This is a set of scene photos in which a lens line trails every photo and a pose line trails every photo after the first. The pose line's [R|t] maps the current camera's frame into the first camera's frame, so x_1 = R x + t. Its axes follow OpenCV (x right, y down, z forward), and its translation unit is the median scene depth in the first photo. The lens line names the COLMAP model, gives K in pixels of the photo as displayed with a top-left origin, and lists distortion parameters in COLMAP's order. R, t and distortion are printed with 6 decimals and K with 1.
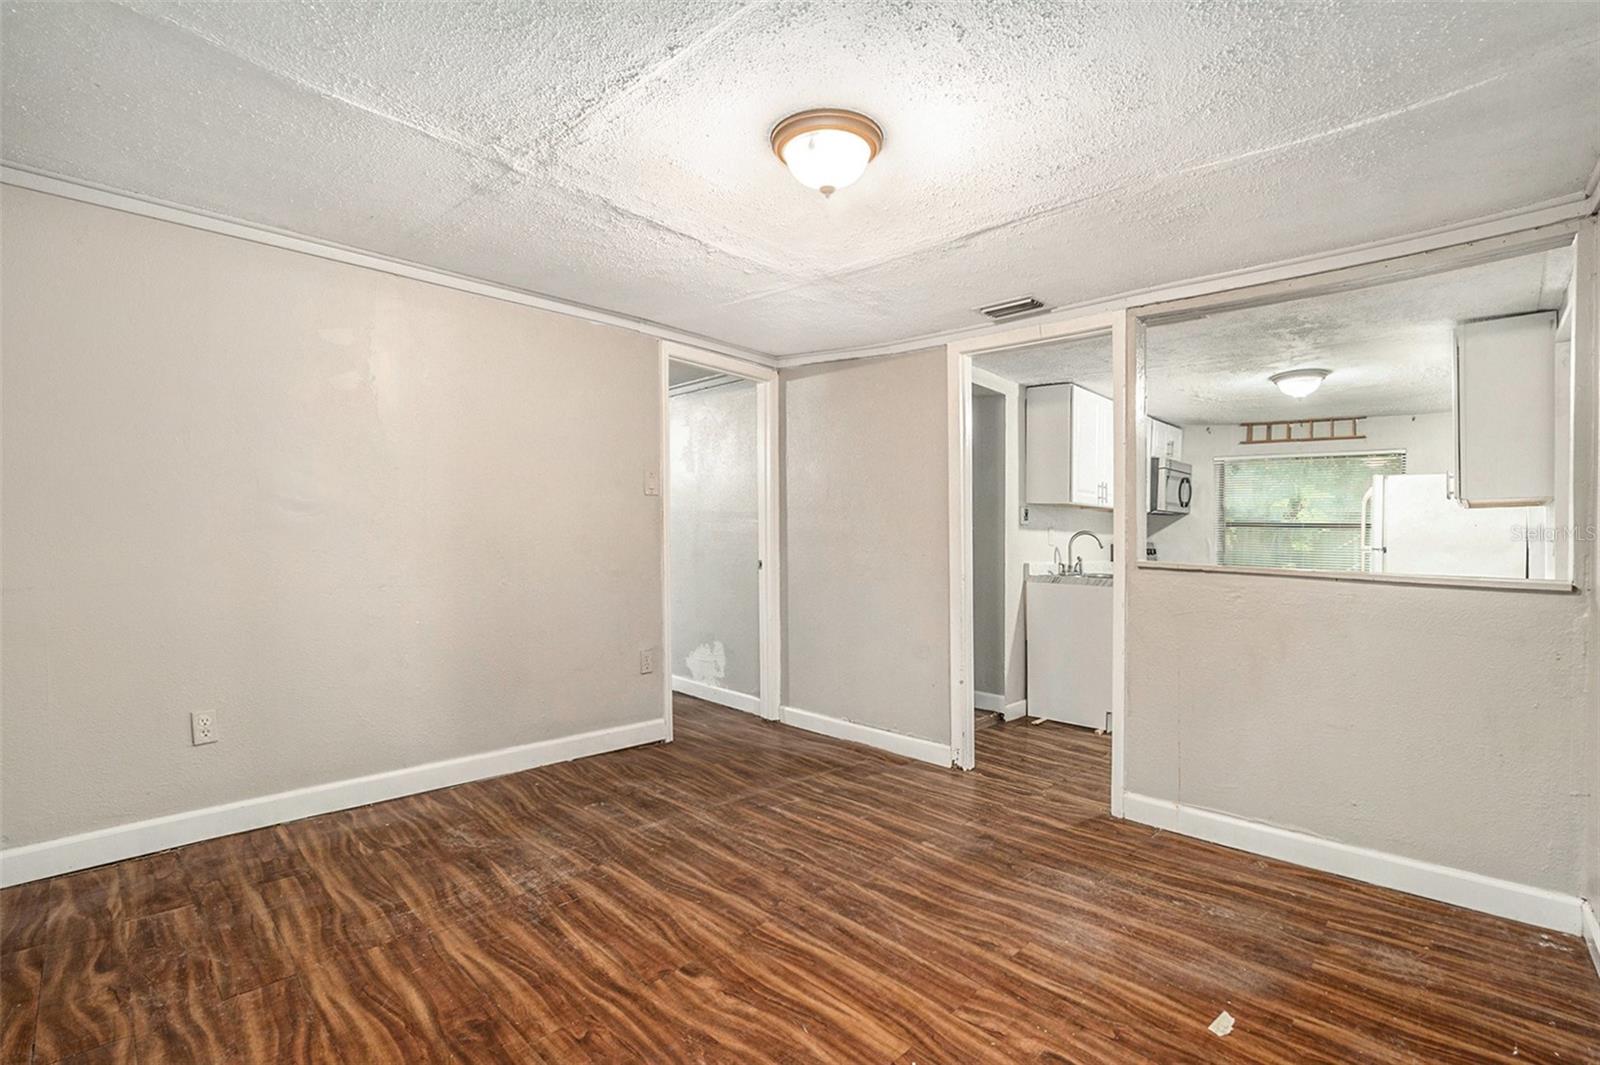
lens RADIAL K [[723.7, 0, 805.9], [0, 723.7, 529.8], [0, 0, 1]] dist [-0.062198, 0.021031]
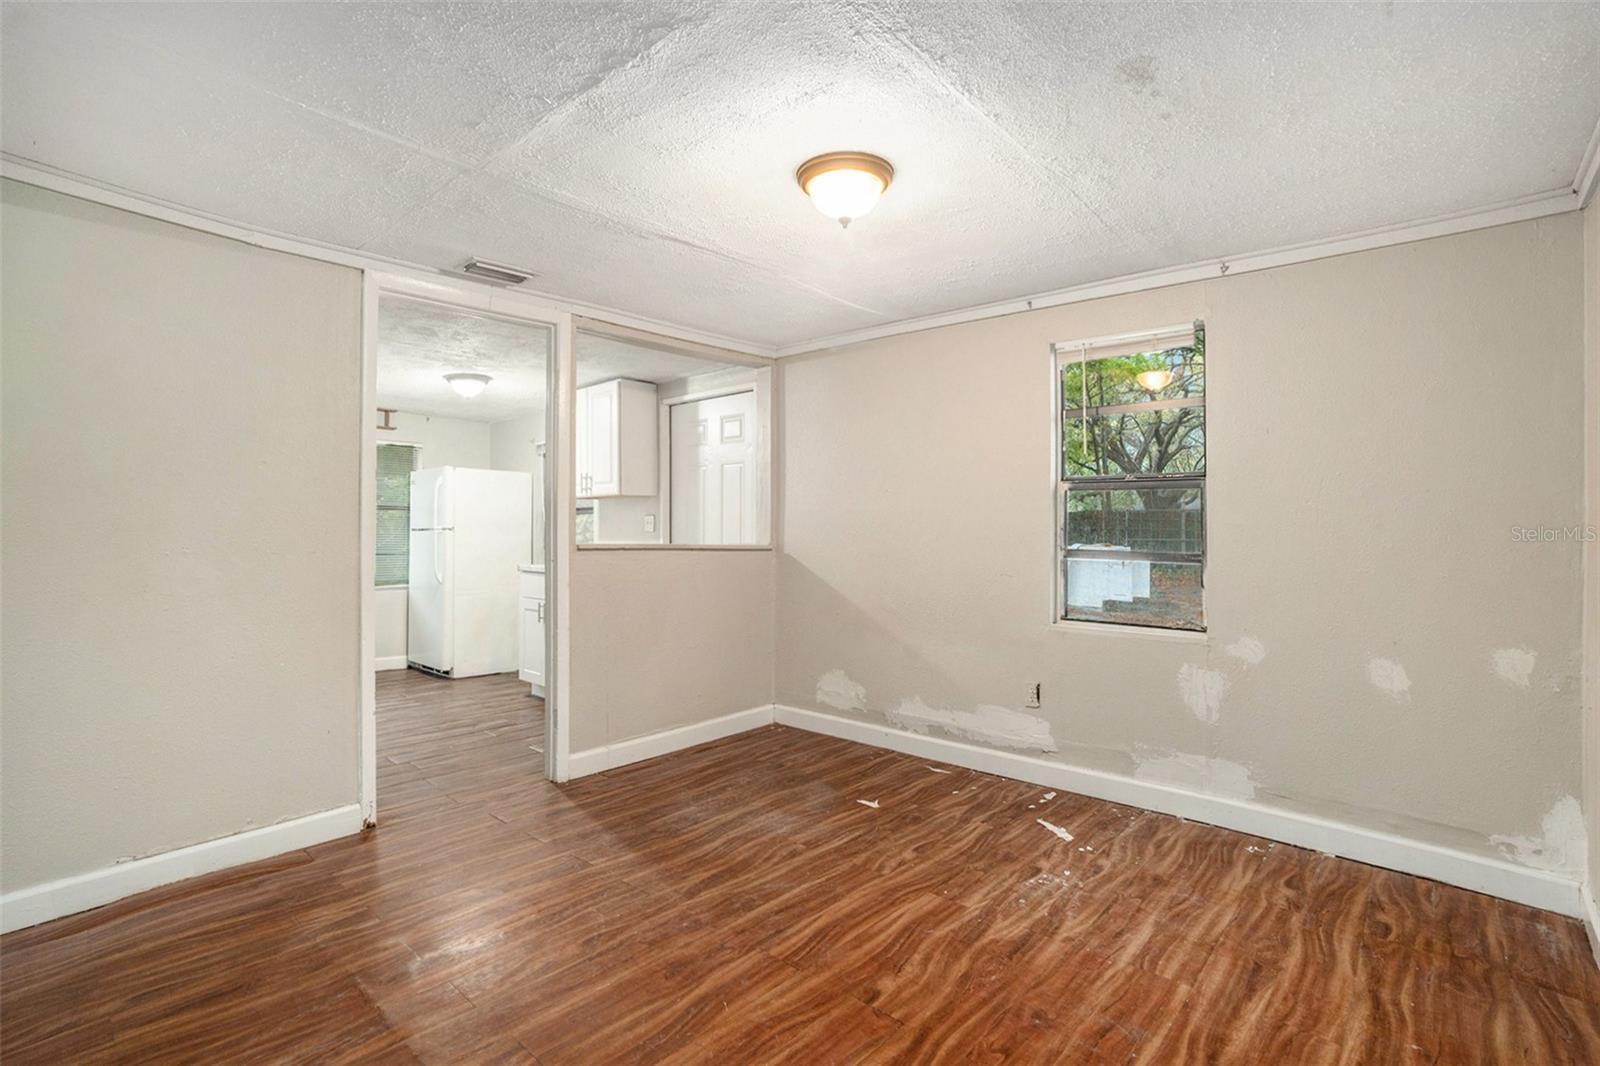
lens RADIAL K [[733.2, 0, 787.2], [0, 733.2, 541.3], [0, 0, 1]] dist [-0.003739, -0.000546]
pose [[-0.018616, -0.040413, 0.999010, -0.933049], [-0.022607, 0.998944, 0.039989, -0.020559], [-0.999571, -0.021840, -0.019510, 0.953044]]
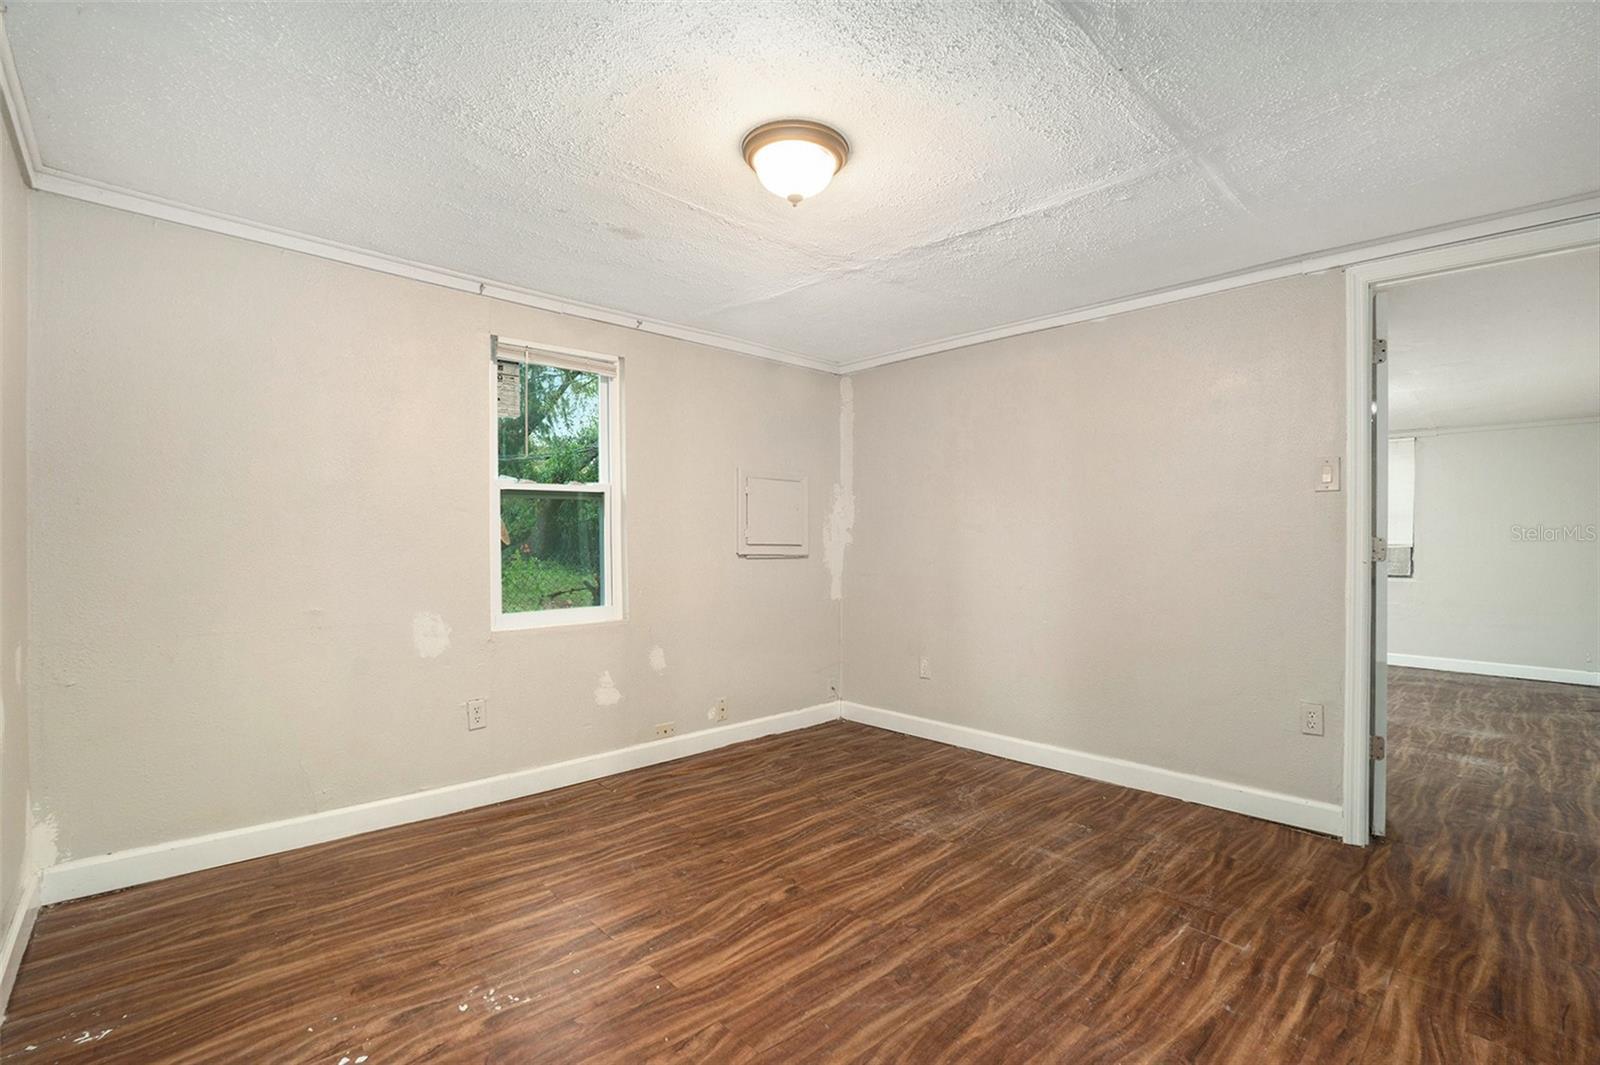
lens RADIAL K [[723.7, 0, 805.9], [0, 723.7, 529.8], [0, 0, 1]] dist [-0.062198, 0.021031]
pose [[-0.049132, -0.040783, -0.997959, 0.932892], [-0.000527, 0.999167, -0.040807, 0.032111], [0.998792, -0.001479, -0.049112, 0.903231]]
